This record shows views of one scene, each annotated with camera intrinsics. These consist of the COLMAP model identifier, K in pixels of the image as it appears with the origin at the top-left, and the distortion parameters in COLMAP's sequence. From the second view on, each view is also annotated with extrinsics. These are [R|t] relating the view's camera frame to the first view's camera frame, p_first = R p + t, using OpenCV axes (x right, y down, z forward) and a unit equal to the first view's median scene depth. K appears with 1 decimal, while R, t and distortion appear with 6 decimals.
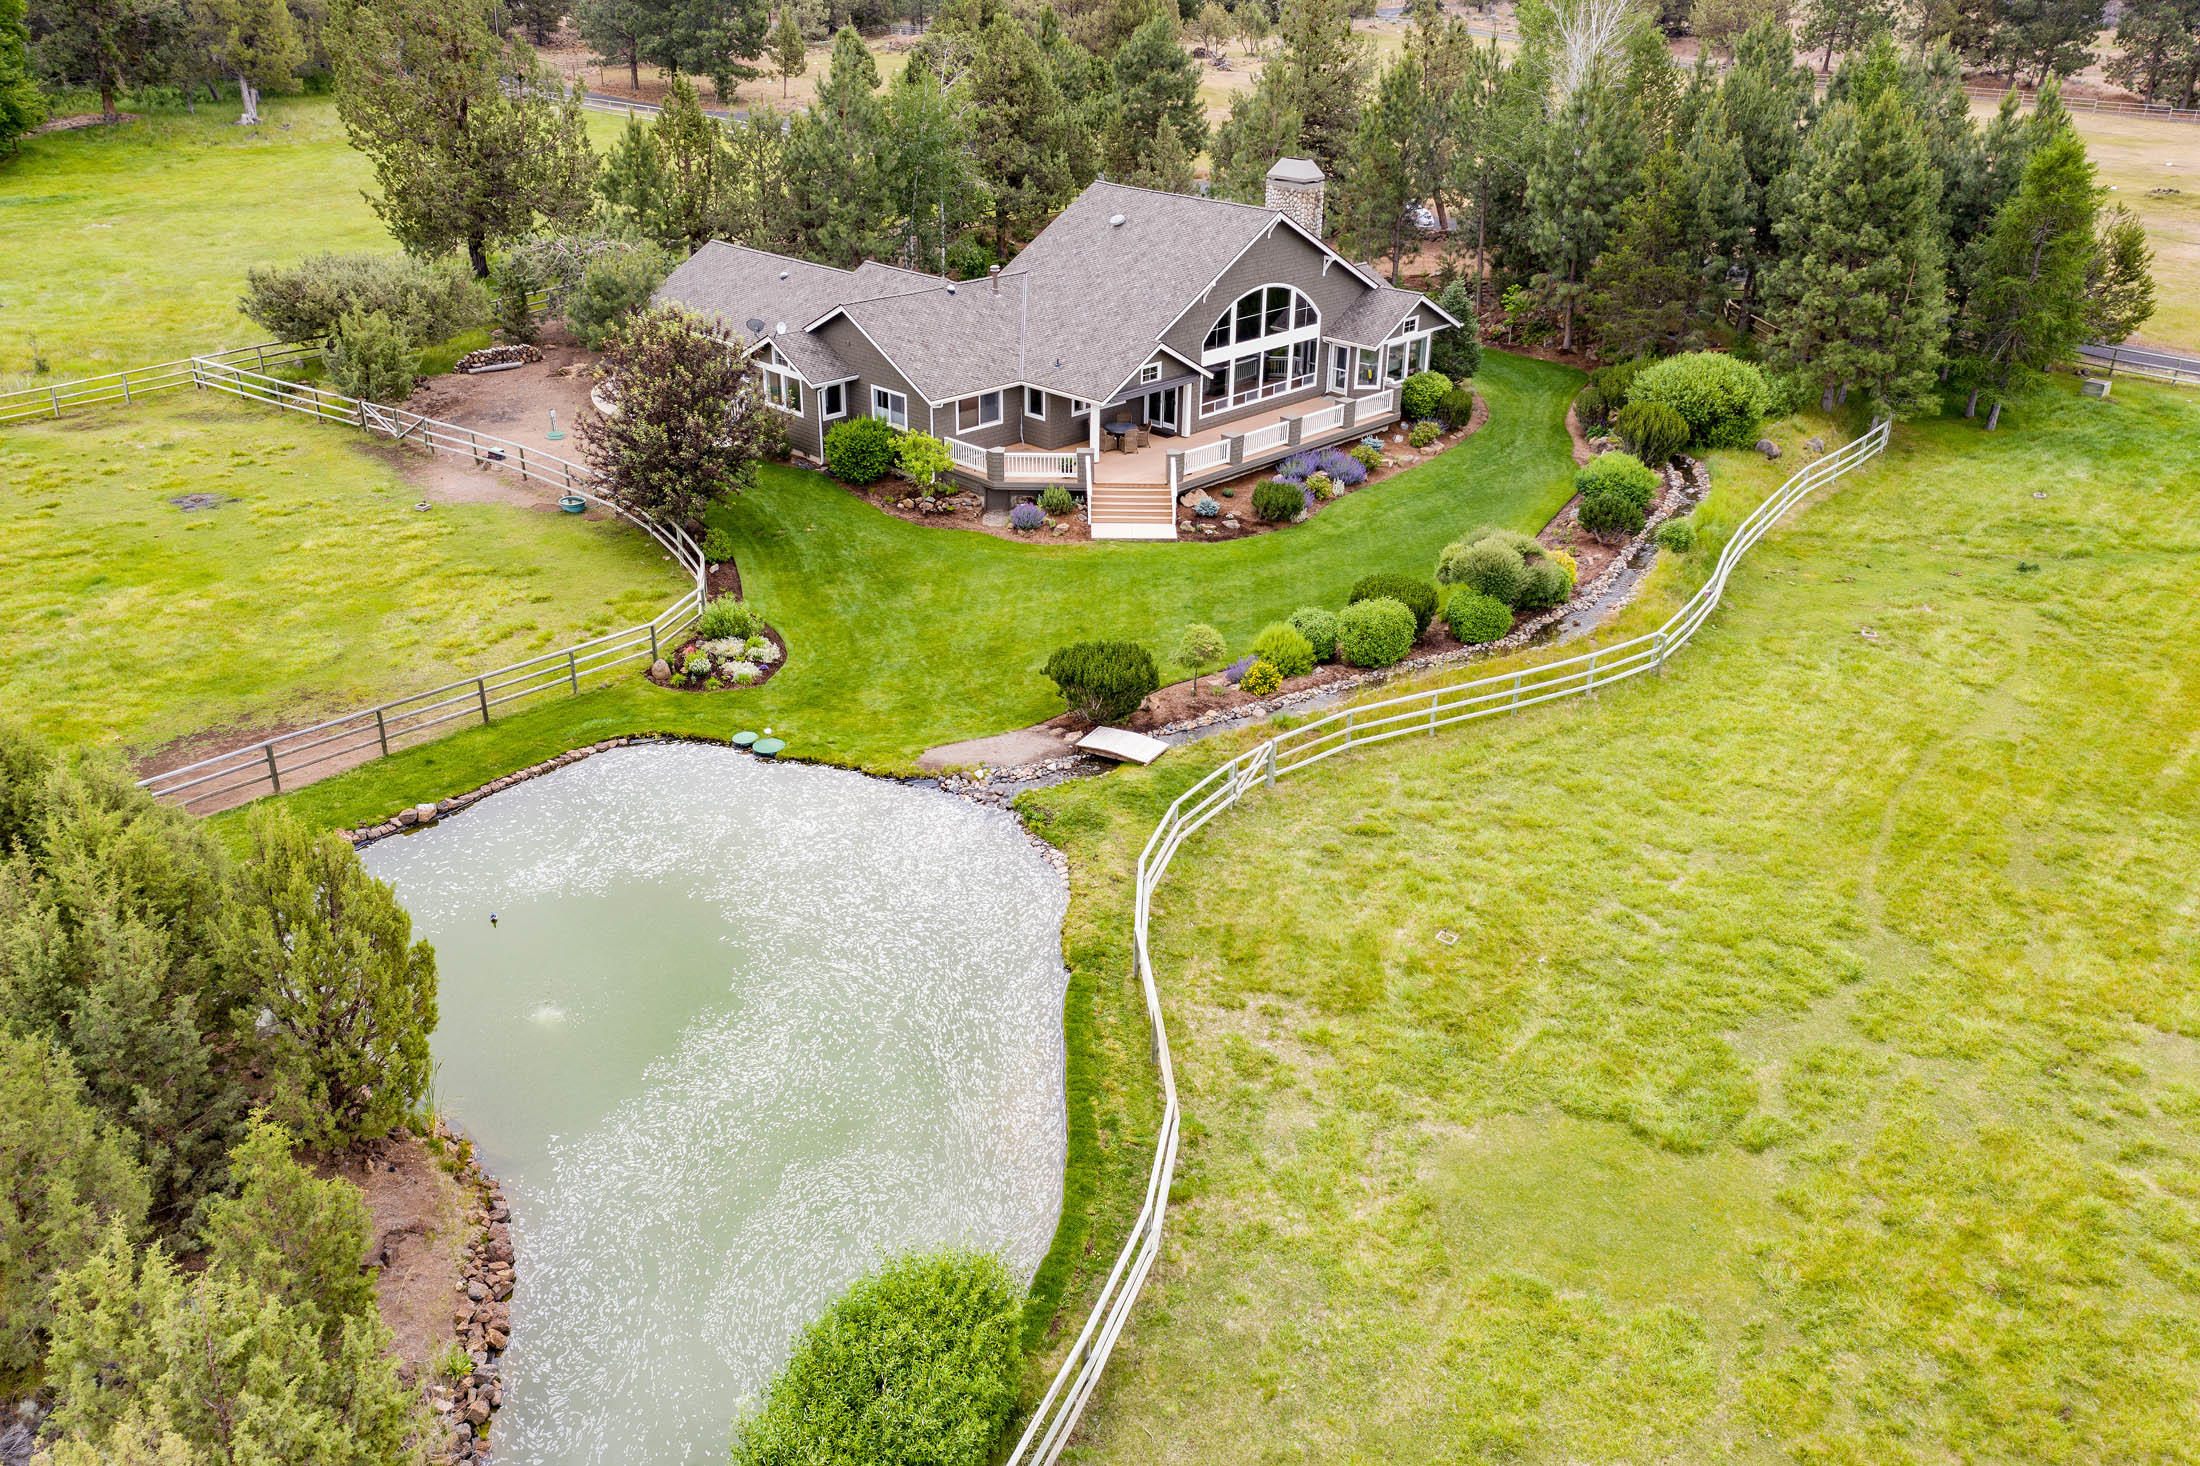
lens RADIAL K [[1723.4, 0, 1100.0], [0, 1723.4, 733.0], [0, 0, 1]] dist [-0.011330, 0.010426]
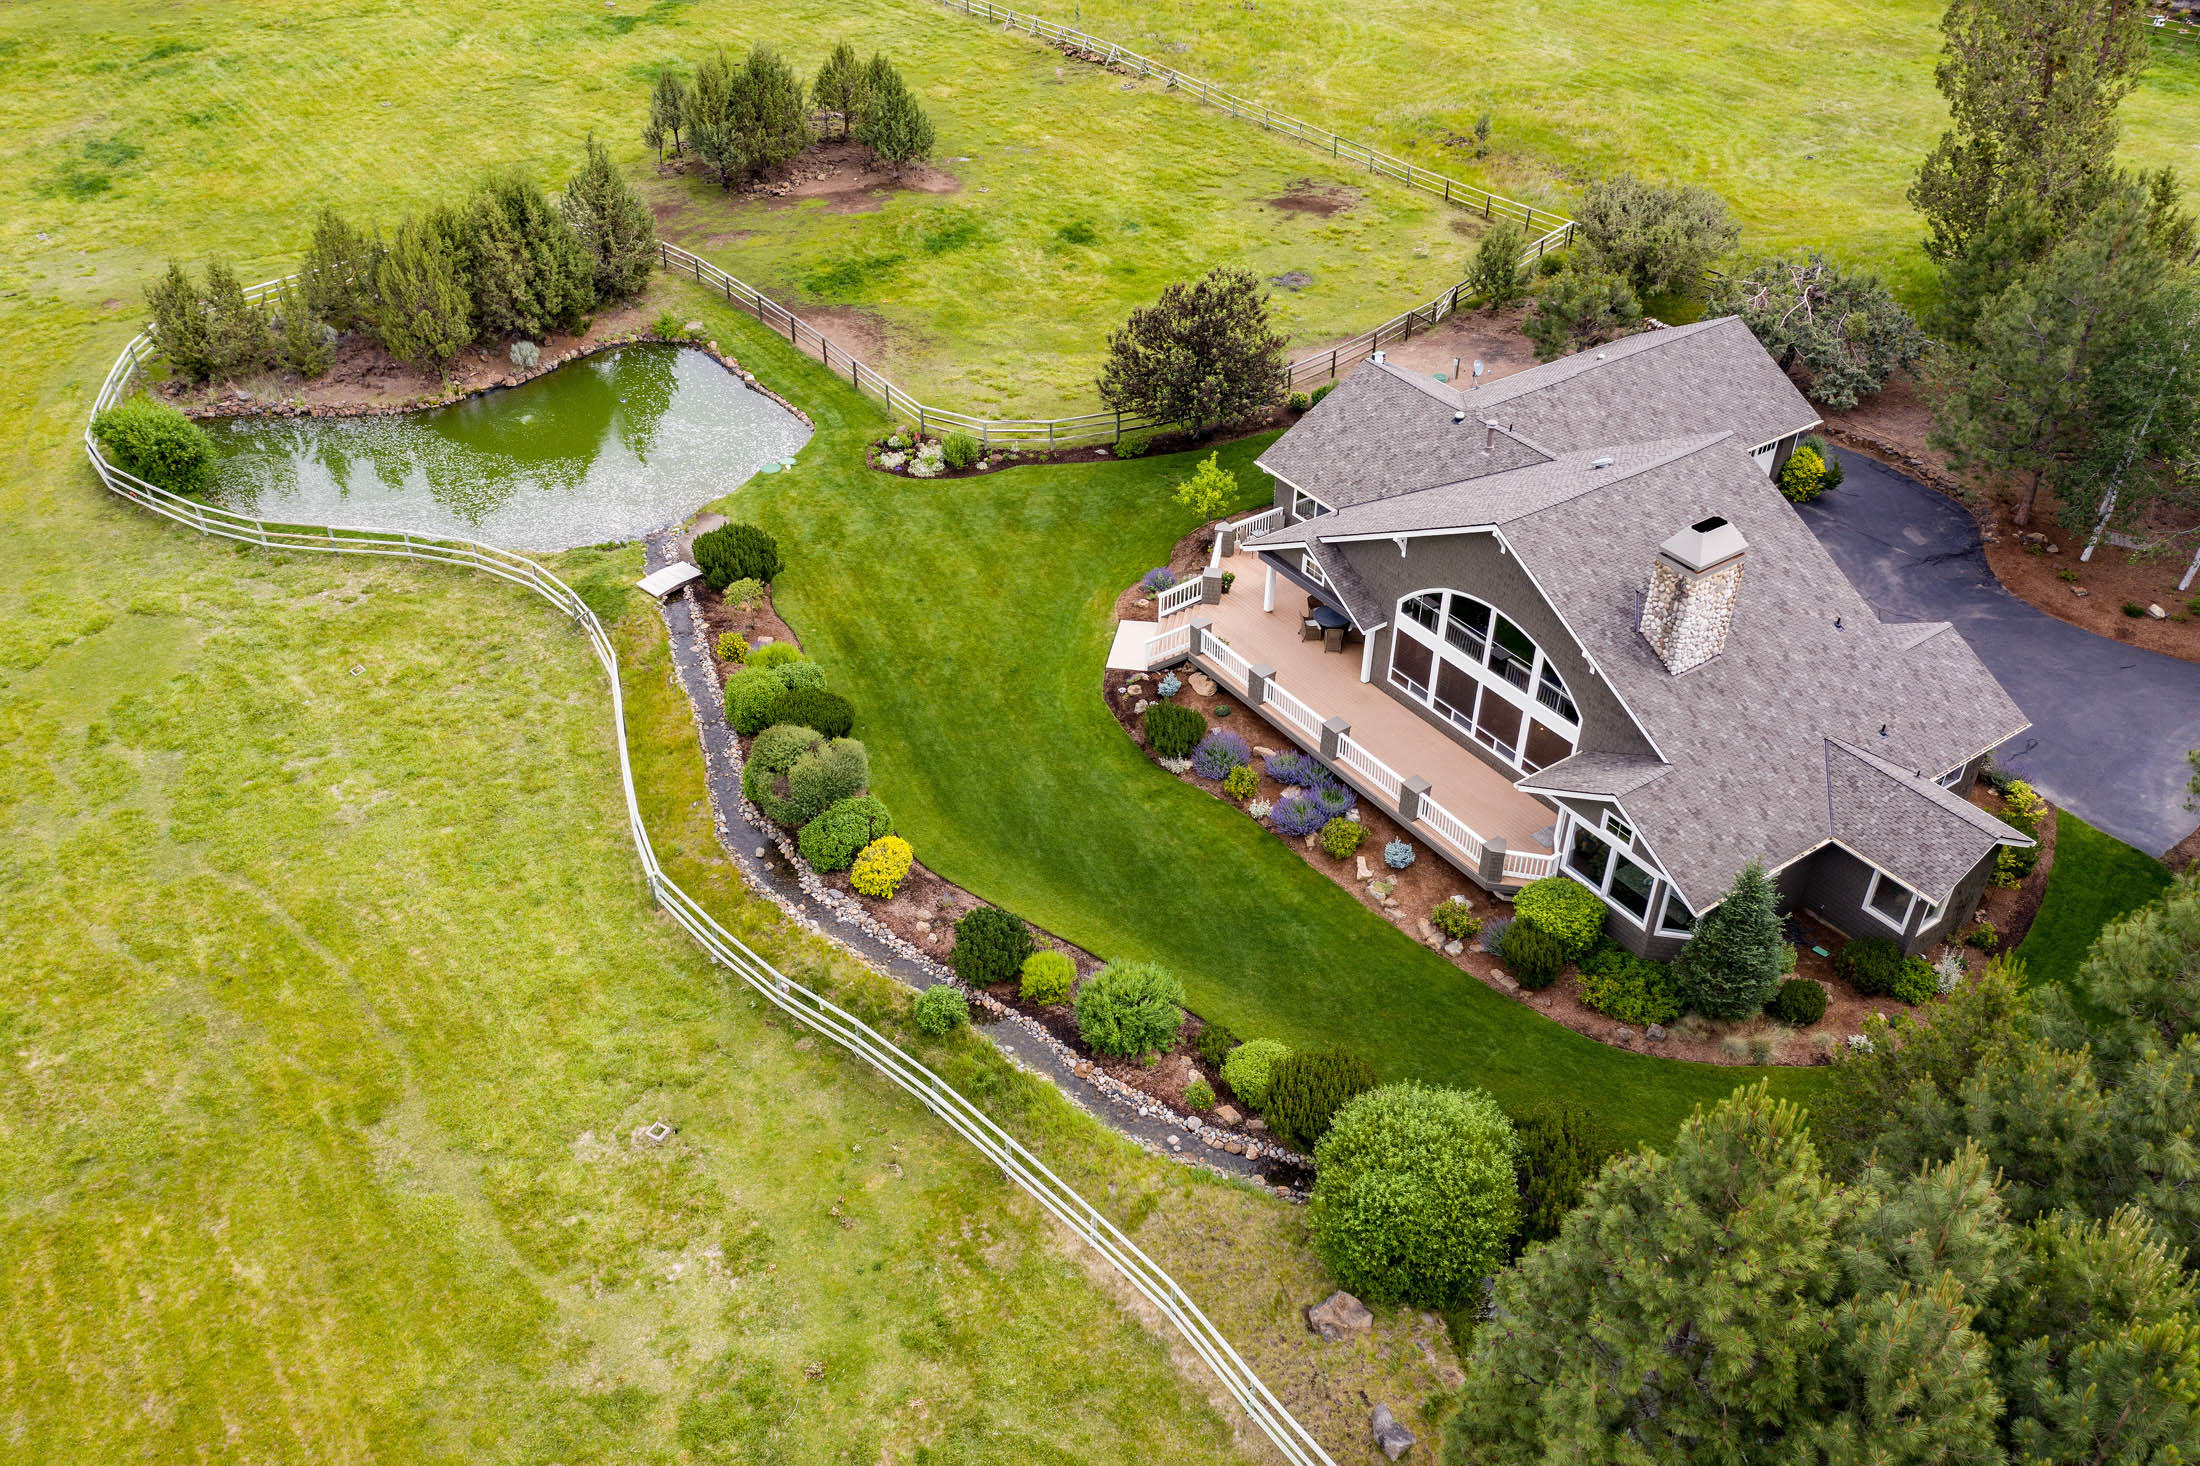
lens RADIAL K [[1723.4, 0, 1100.0], [0, 1723.4, 733.0], [0, 0, 1]] dist [-0.011330, 0.010426]
pose [[-0.200926, 0.569509, -0.797049, 0.806243], [-0.439948, 0.674511, 0.592858, -0.635567], [0.875257, 0.469781, 0.115028, 0.872153]]
